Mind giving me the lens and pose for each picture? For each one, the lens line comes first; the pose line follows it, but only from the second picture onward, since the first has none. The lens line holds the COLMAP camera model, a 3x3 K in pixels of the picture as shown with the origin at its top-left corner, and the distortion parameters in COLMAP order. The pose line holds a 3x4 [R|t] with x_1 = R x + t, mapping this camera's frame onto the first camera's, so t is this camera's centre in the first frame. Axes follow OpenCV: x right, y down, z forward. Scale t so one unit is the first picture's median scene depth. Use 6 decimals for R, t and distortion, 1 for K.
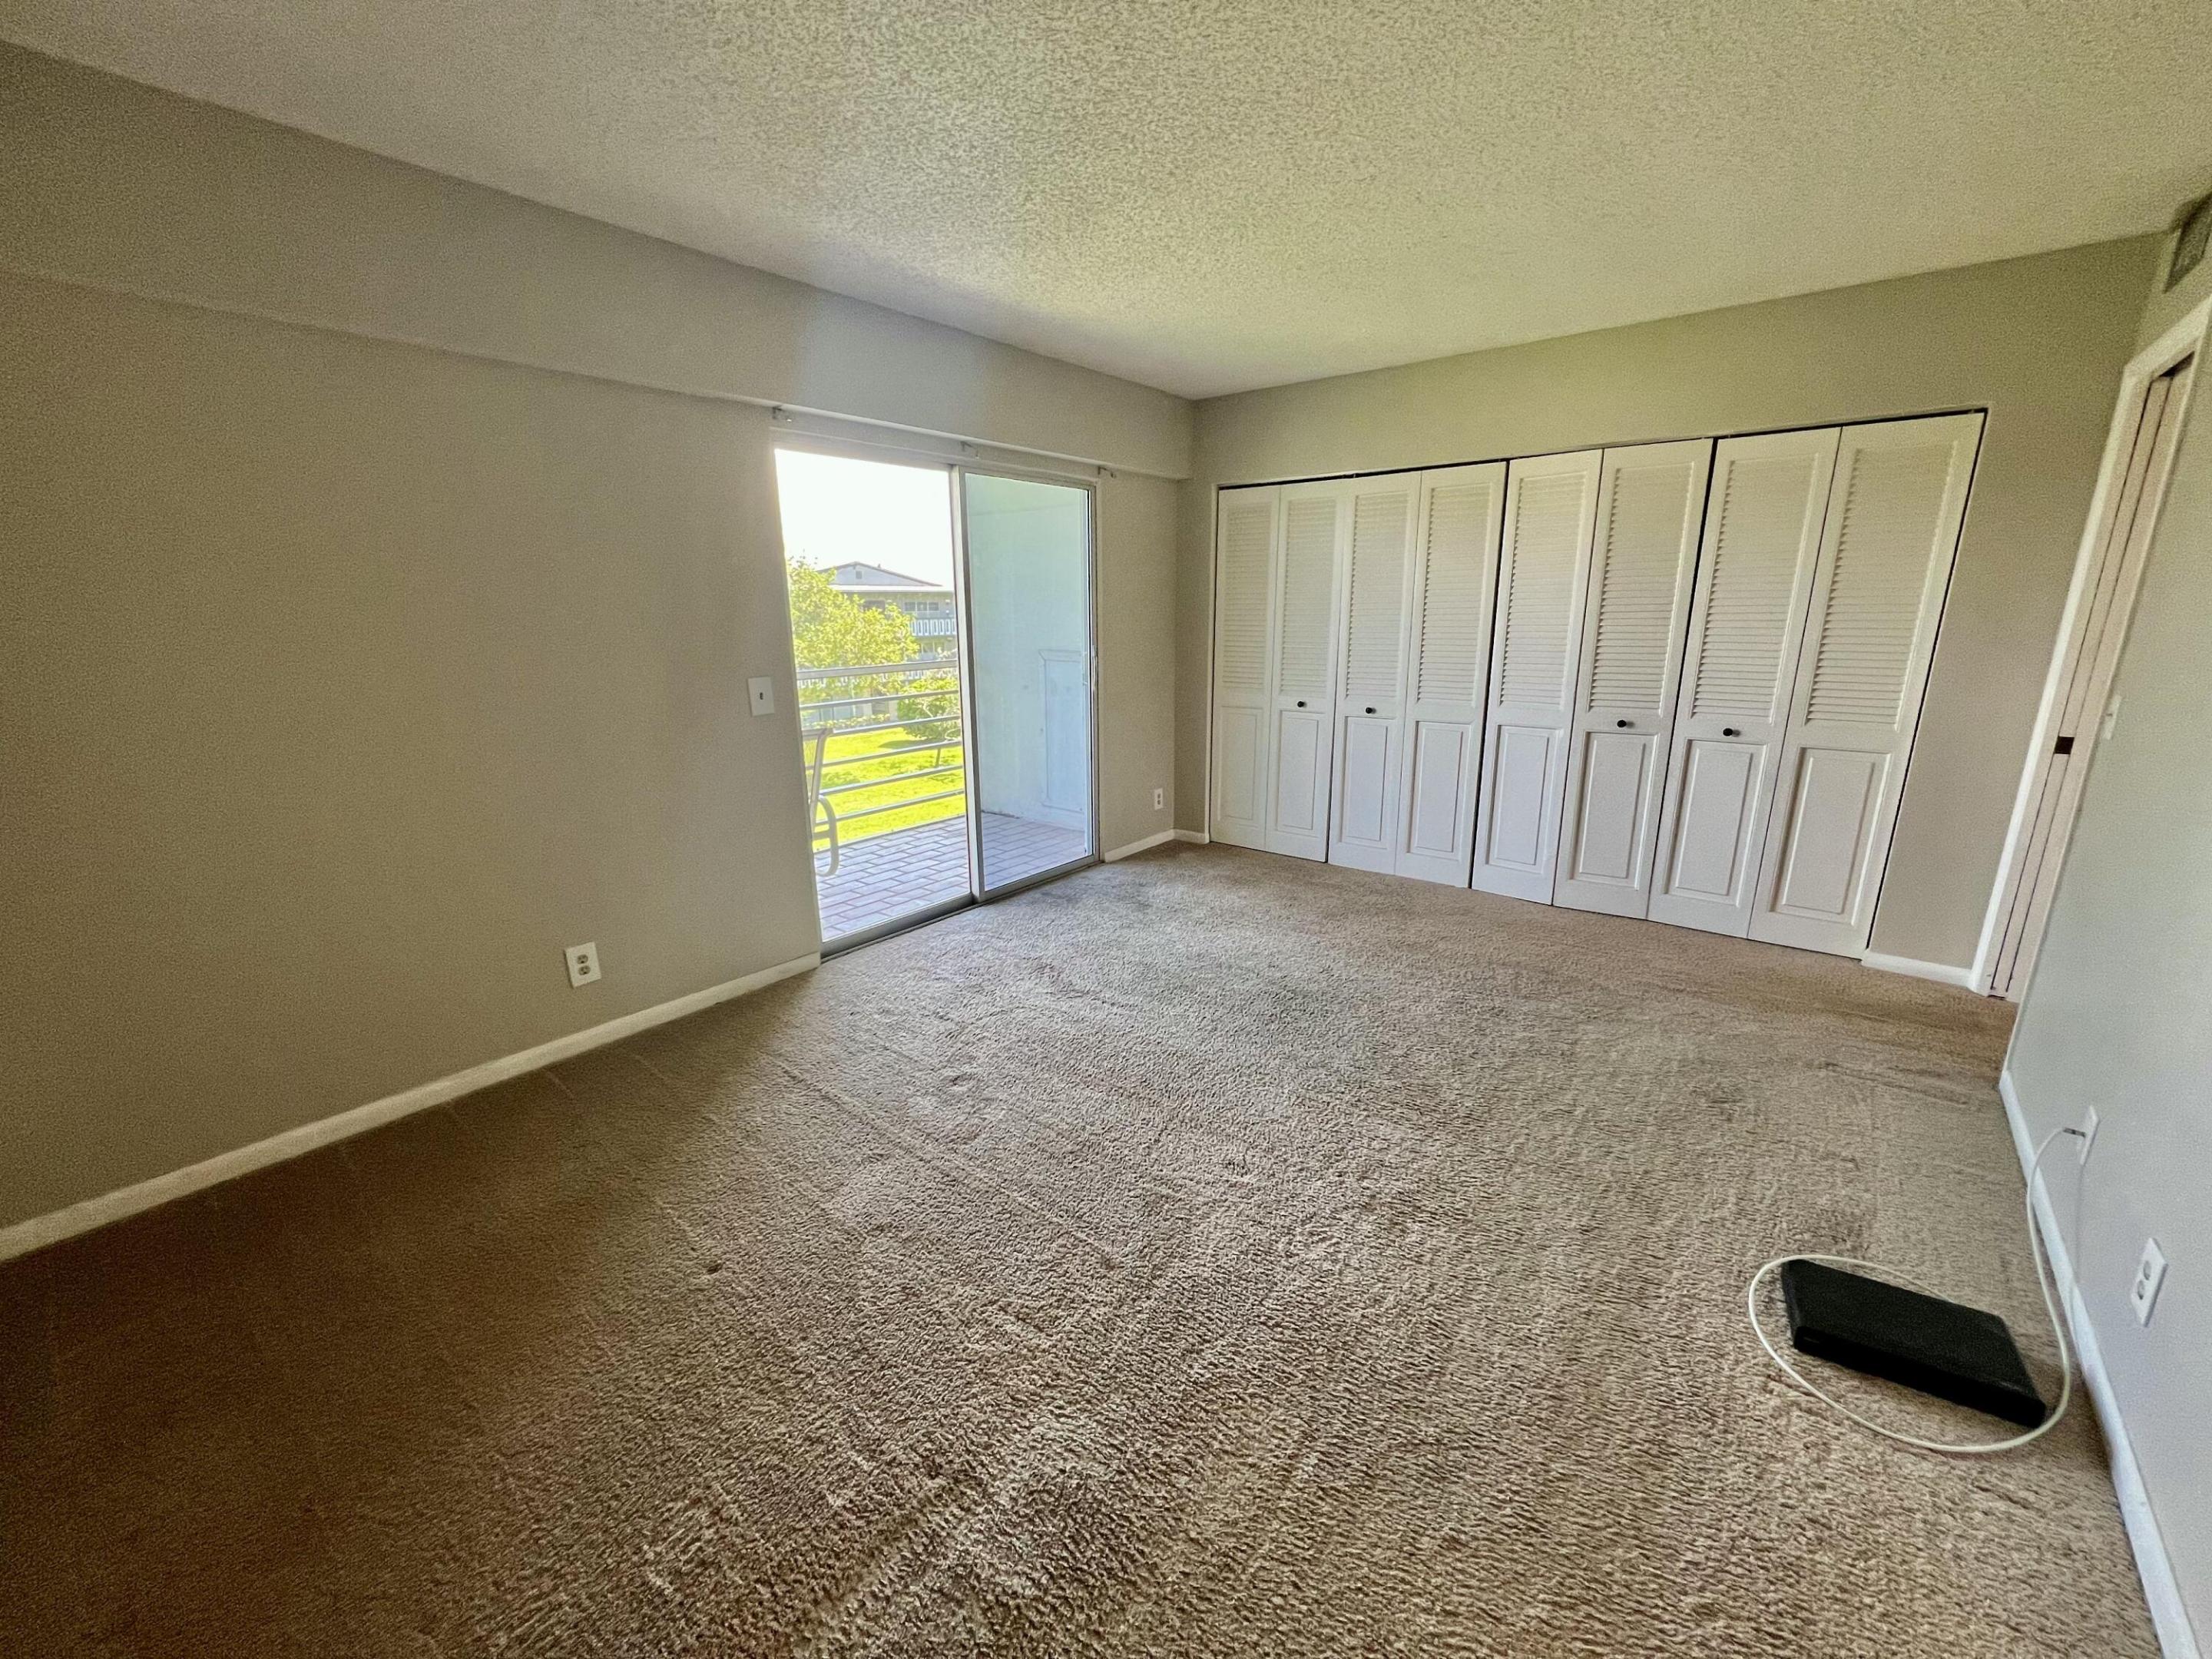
lens RADIAL K [[880.4, 0, 1104.9], [0, 880.4, 832.9], [0, 0, 1]] dist [0.003756, 0.001097]
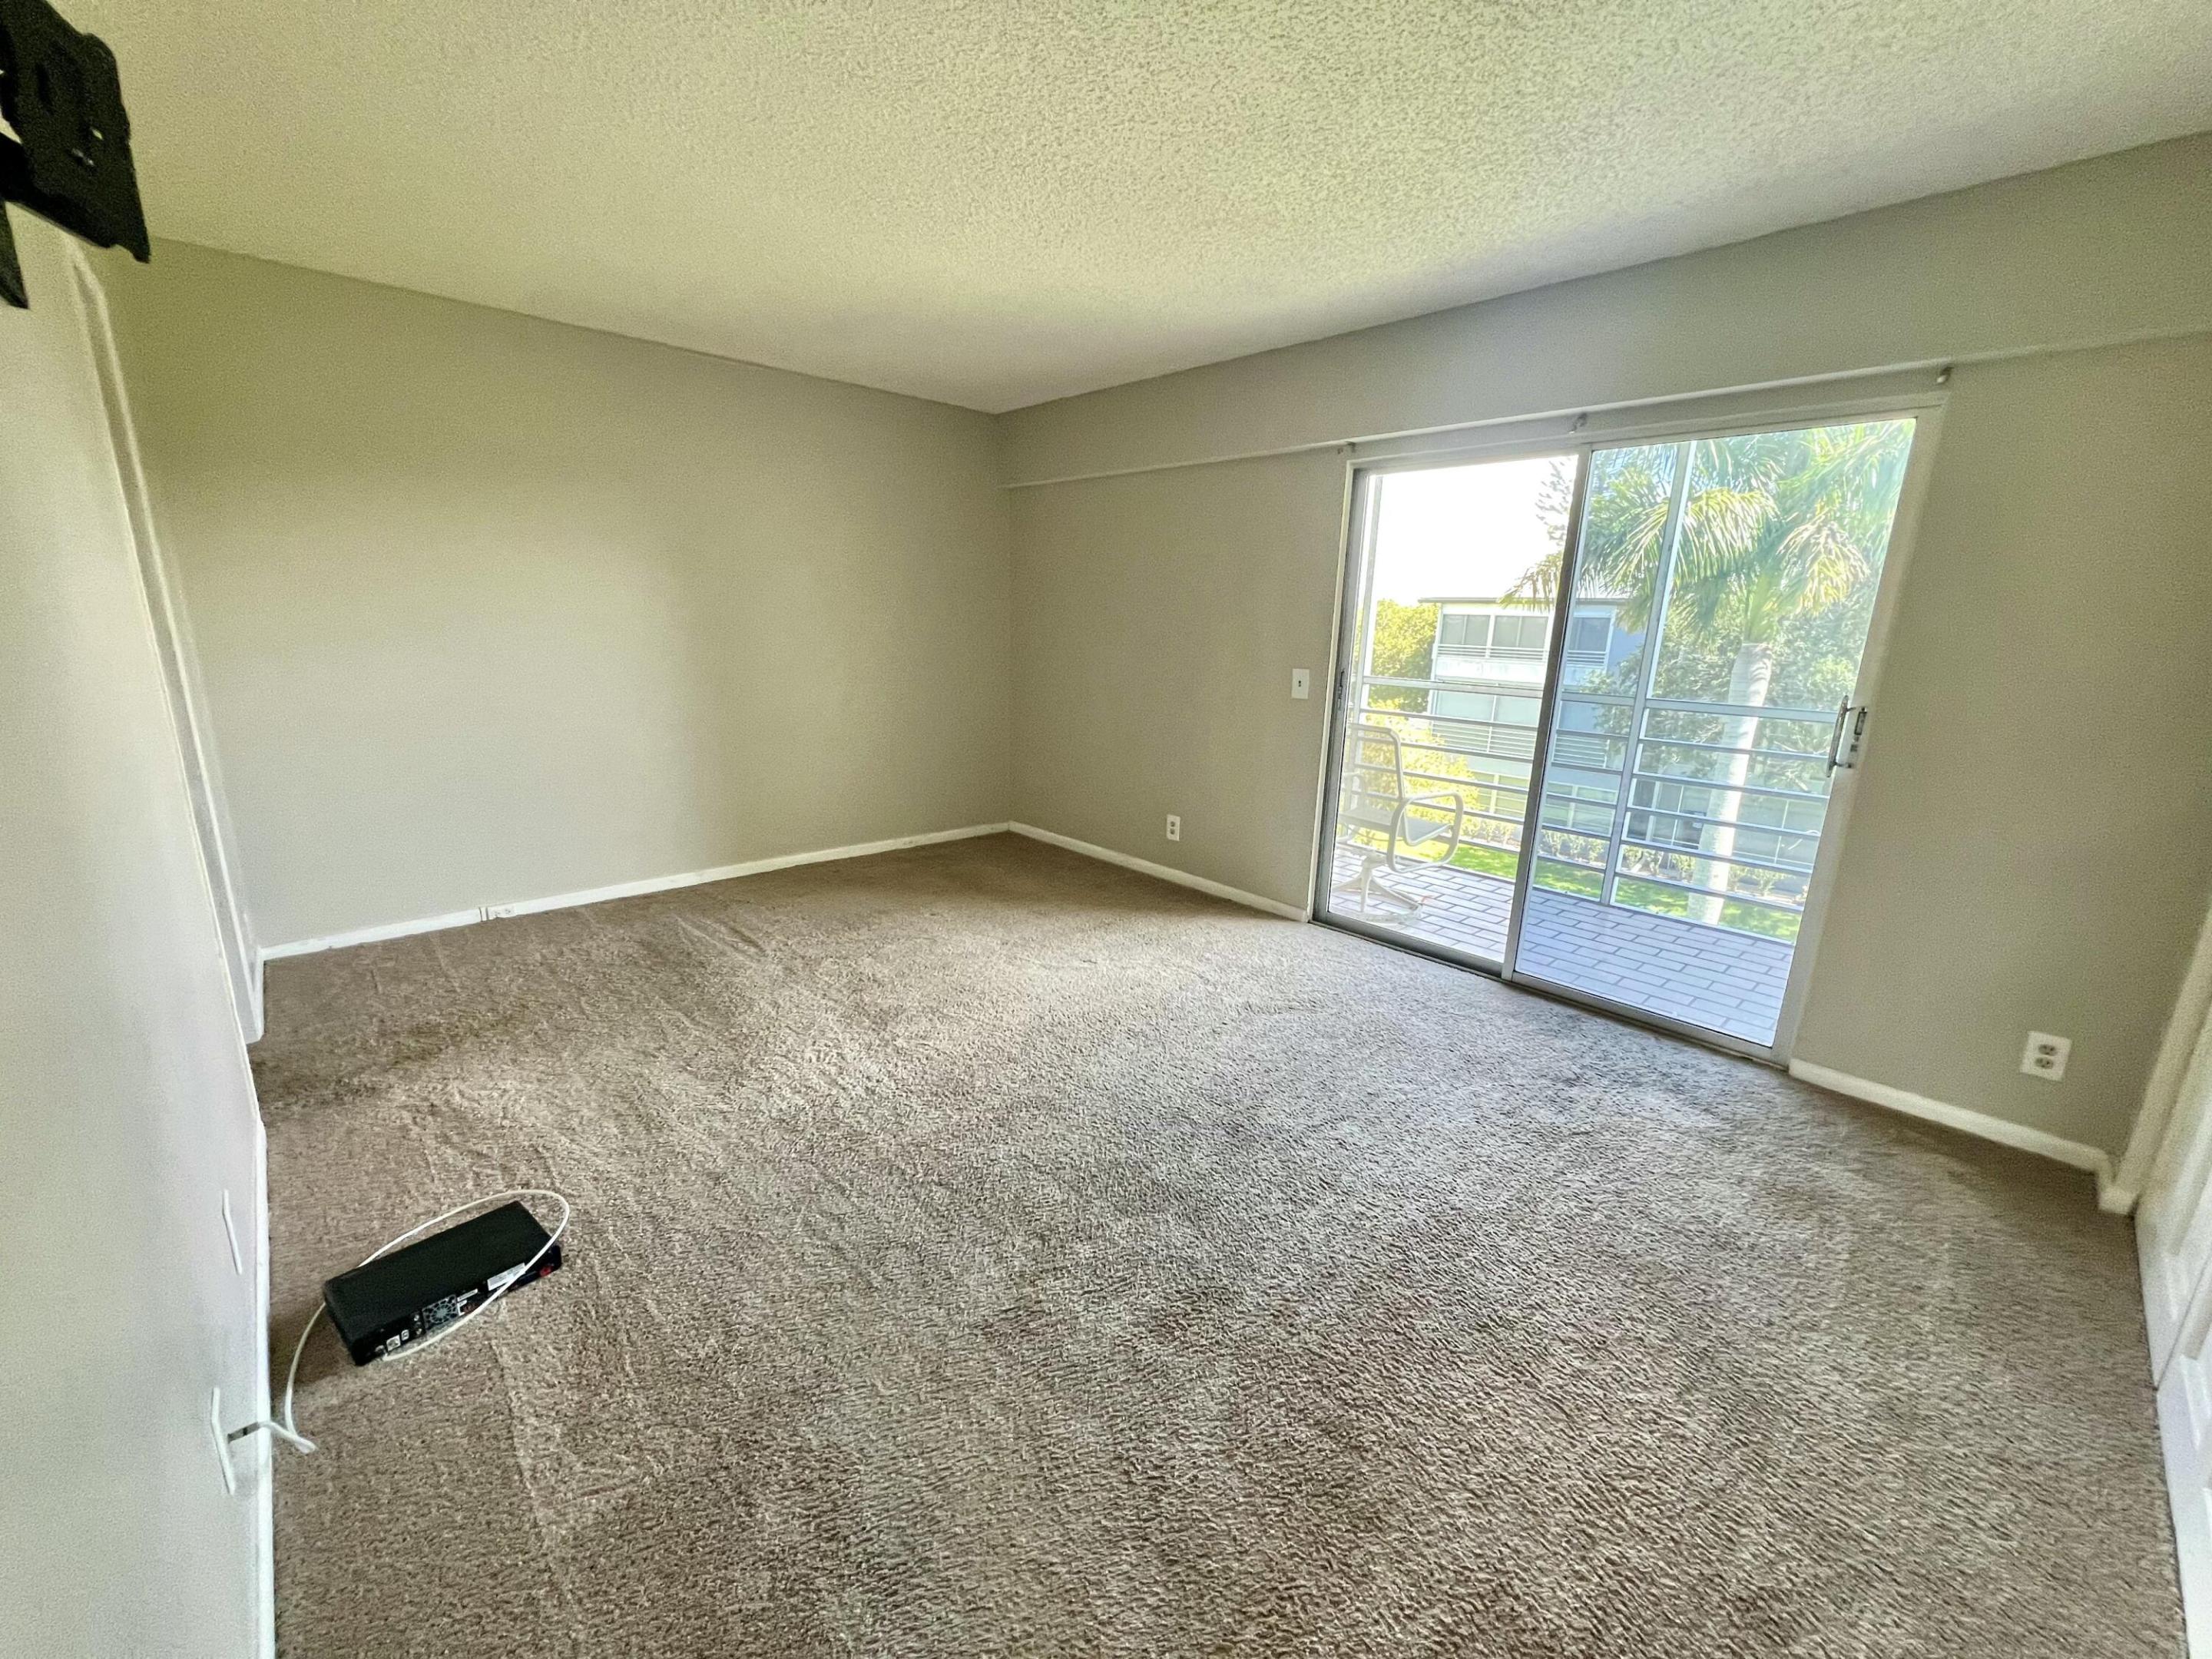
lens RADIAL K [[880.4, 0, 1102.9], [0, 880.4, 827.1], [0, 0, 1]] dist [0.003756, 0.001097]
pose [[-0.129293, 0.232953, -0.963855, 0.776202], [-0.282029, 0.923231, 0.260966, -0.187750], [0.950654, 0.305577, -0.053668, 0.760536]]
